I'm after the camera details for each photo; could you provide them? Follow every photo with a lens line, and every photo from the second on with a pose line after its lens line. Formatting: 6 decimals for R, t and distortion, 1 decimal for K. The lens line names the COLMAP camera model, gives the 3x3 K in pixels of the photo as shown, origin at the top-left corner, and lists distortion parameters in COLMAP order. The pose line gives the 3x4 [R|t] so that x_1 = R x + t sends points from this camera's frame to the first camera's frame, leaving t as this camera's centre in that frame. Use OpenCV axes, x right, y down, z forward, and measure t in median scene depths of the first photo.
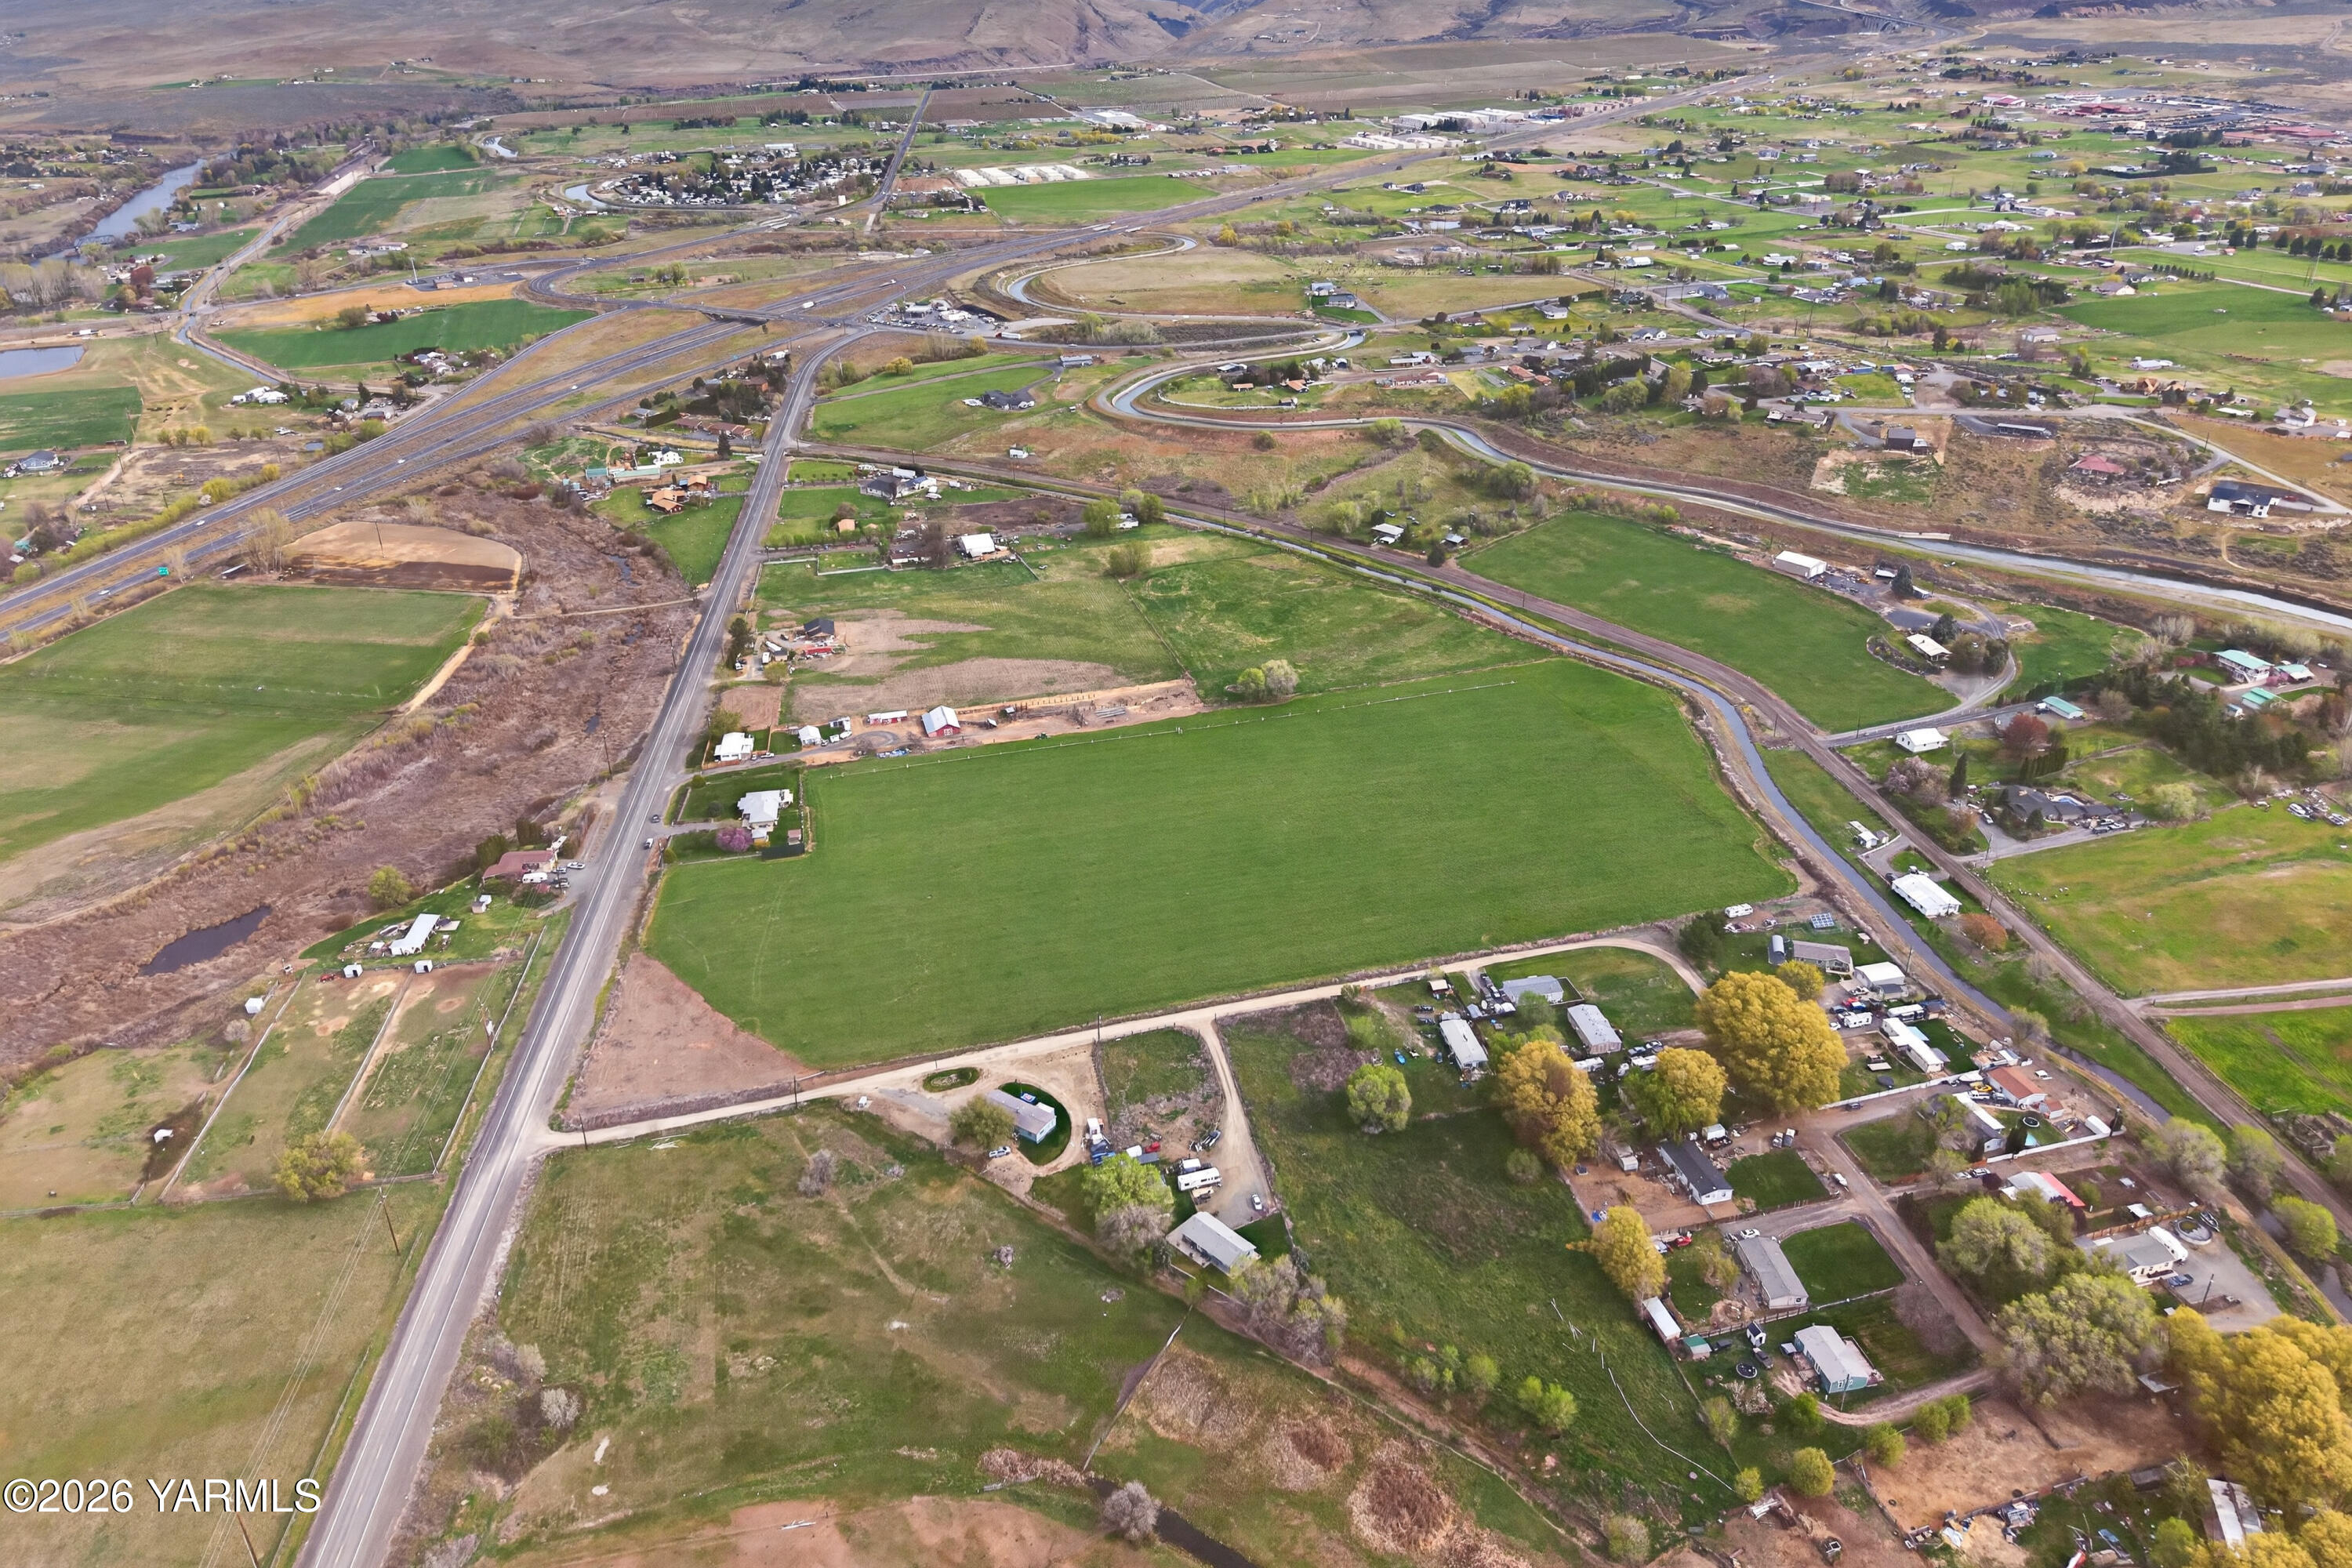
lens RADIAL K [[1555.7, 0, 1177.3], [0, 1555.7, 773.3], [0, 0, 1]] dist [0.056051, -0.045821]
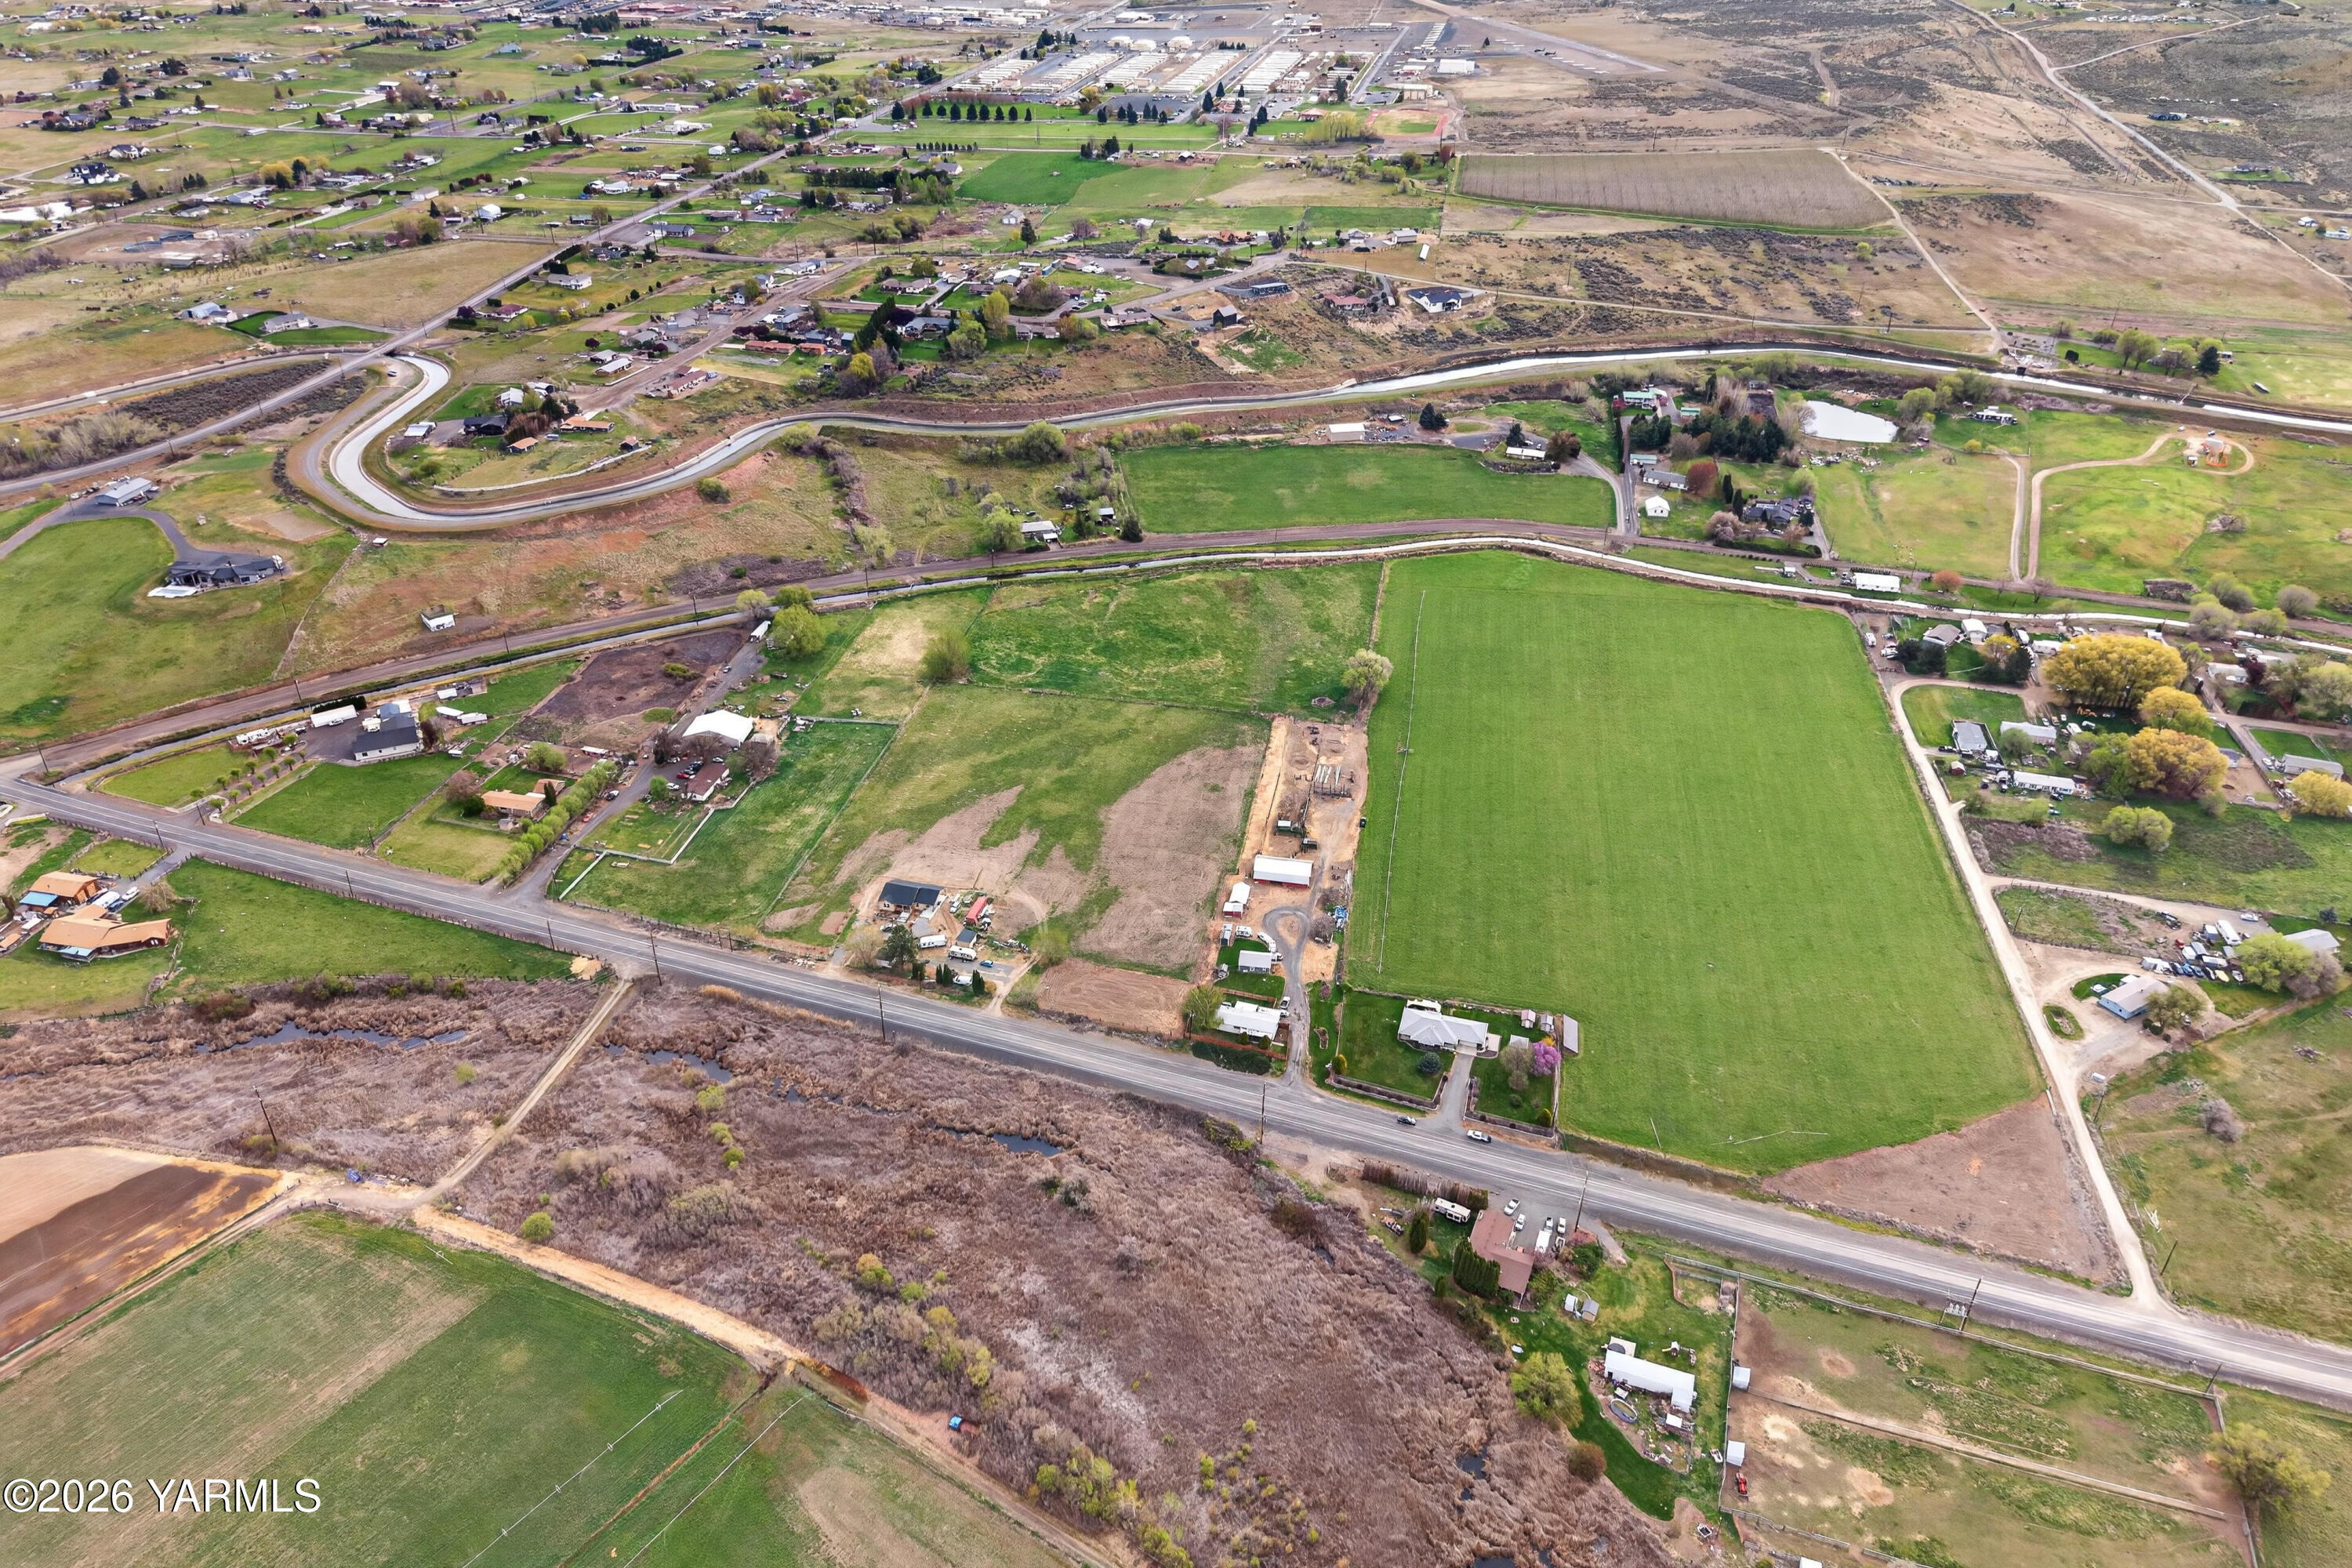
lens RADIAL K [[1564.9, 0, 1182.7], [0, 1564.9, 797.0], [0, 0, 1]] dist [0.079108, -0.081931]
pose [[0.444070, -0.448330, 0.775759, -0.684935], [0.388804, 0.876467, 0.283968, -0.275490], [-0.807238, 0.175517, 0.563526, 0.493622]]
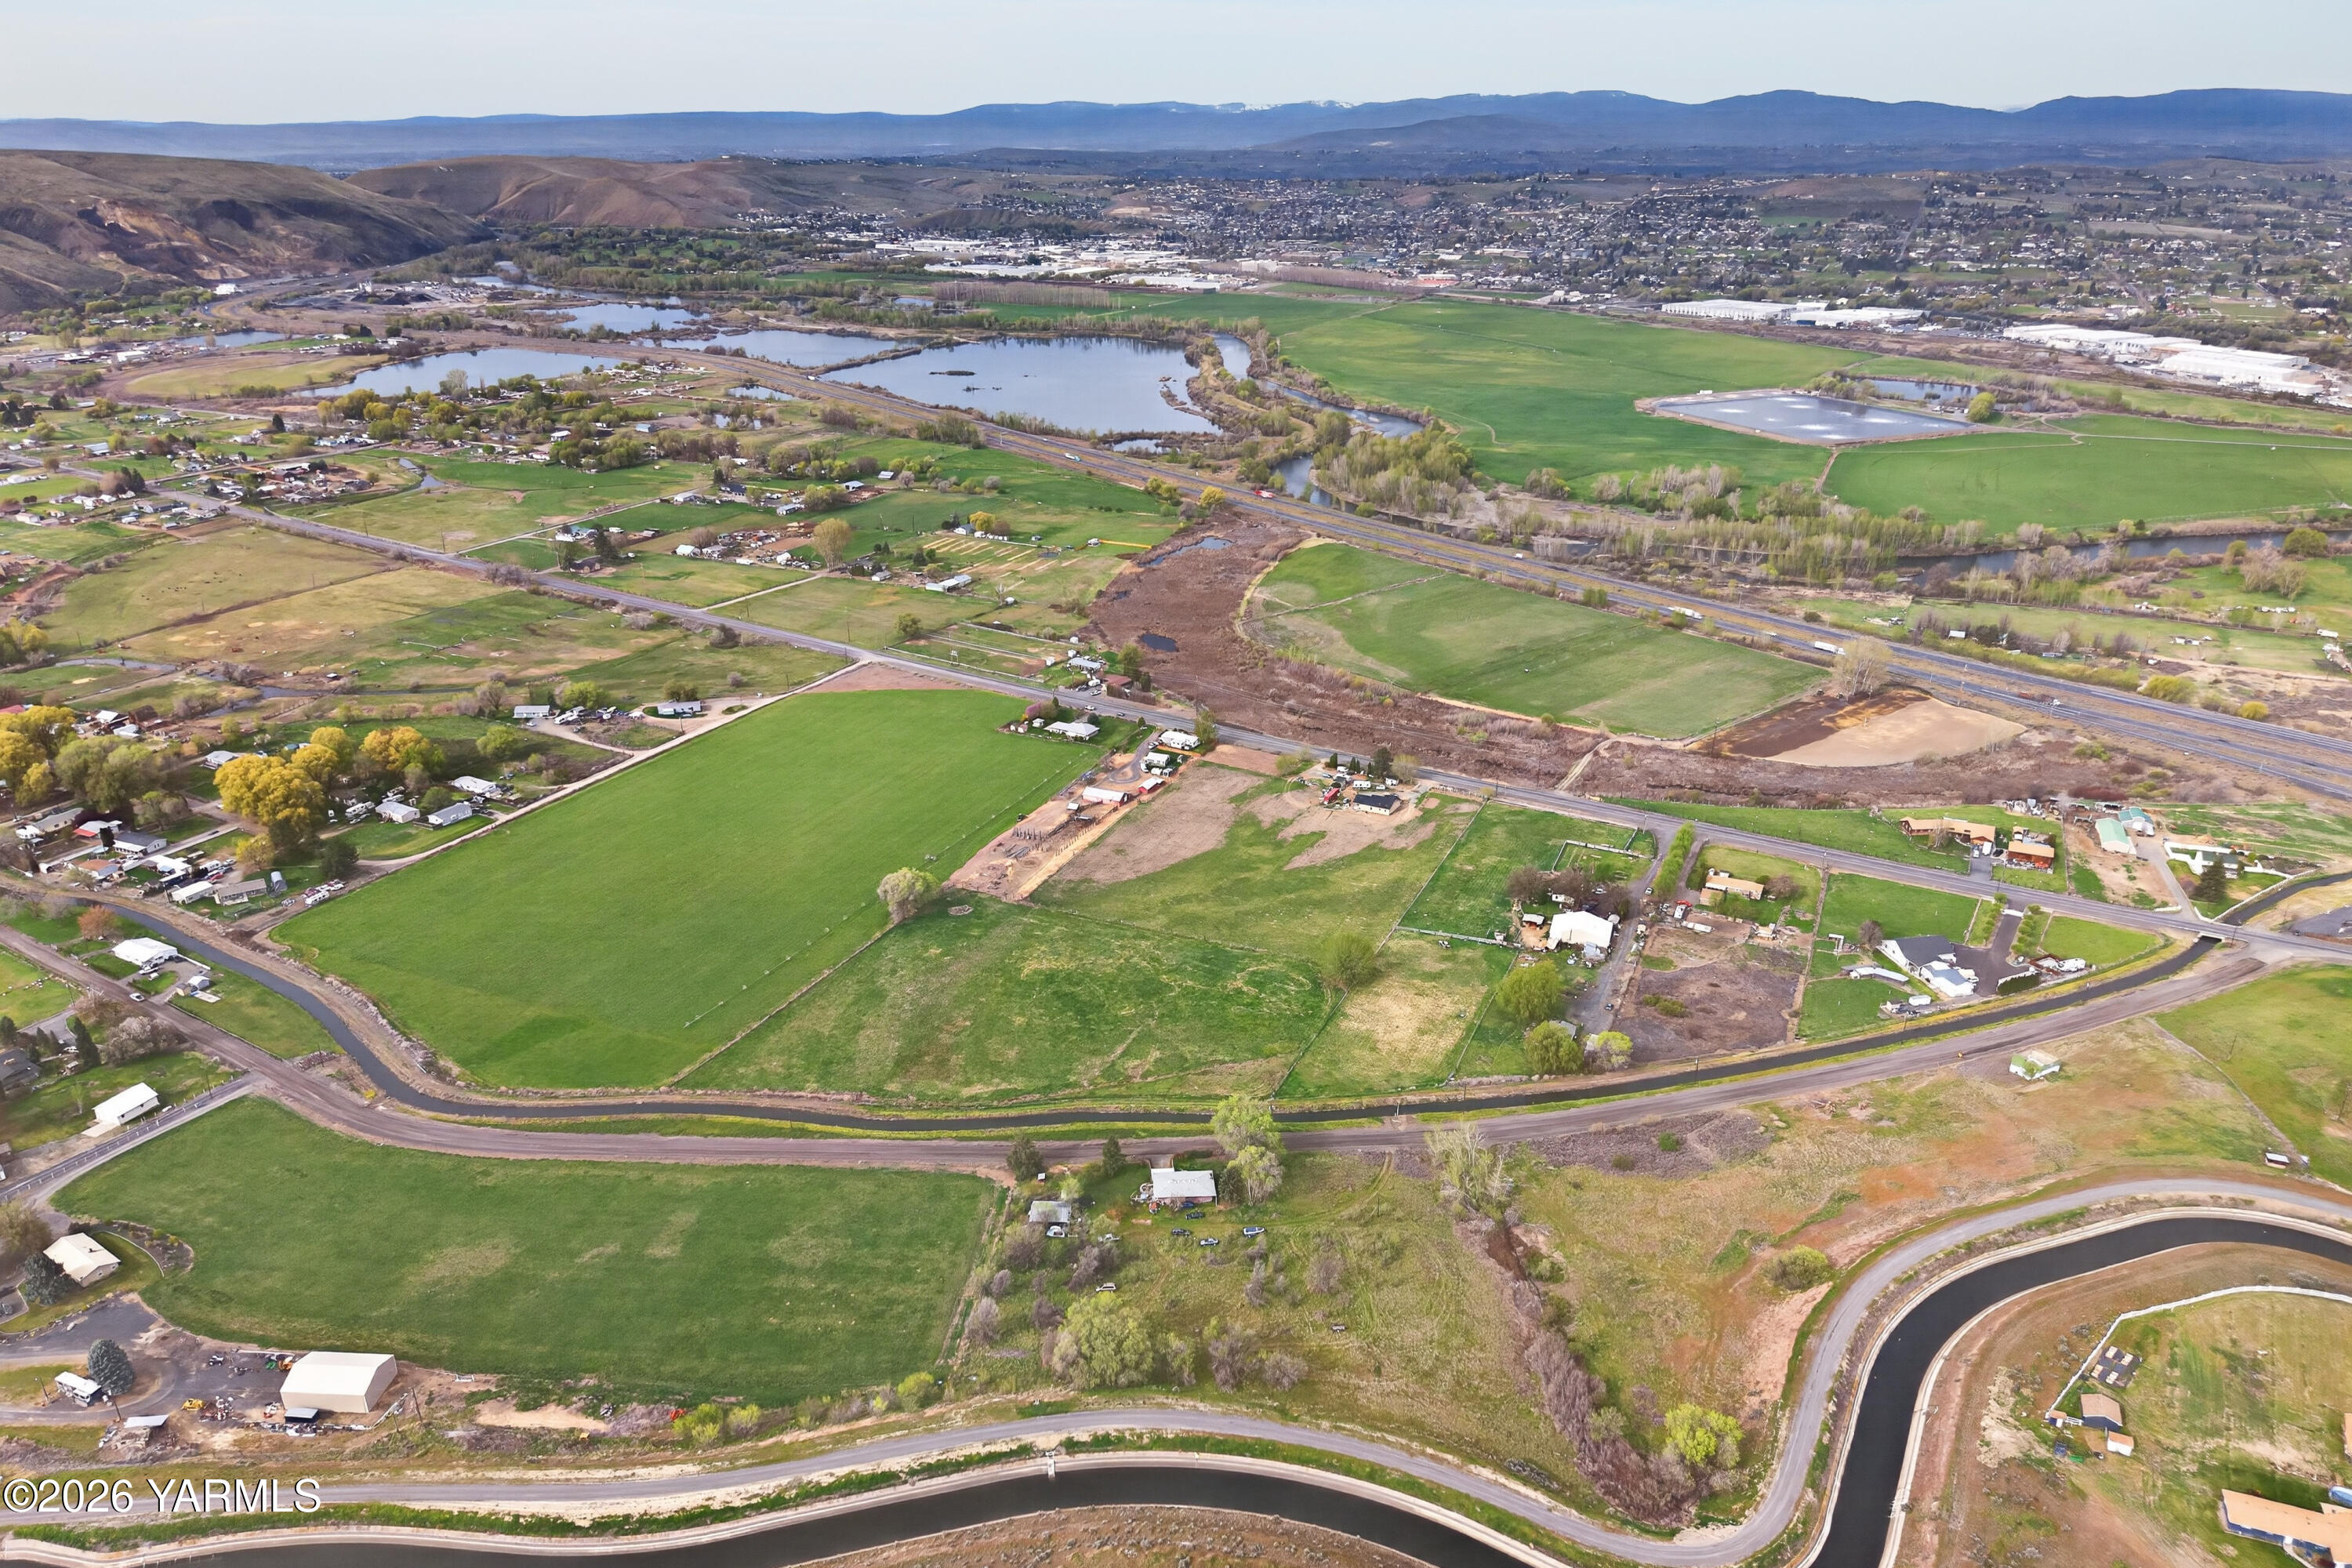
lens RADIAL K [[1564.9, 0, 1177.6], [0, 1564.9, 856.1], [0, 0, 1]] dist [0.079108, -0.081931]
pose [[-0.642697, 0.321371, -0.695457, 0.520384], [-0.341274, 0.692631, 0.635449, -0.627506], [0.685910, 0.645742, -0.335476, 1.237458]]
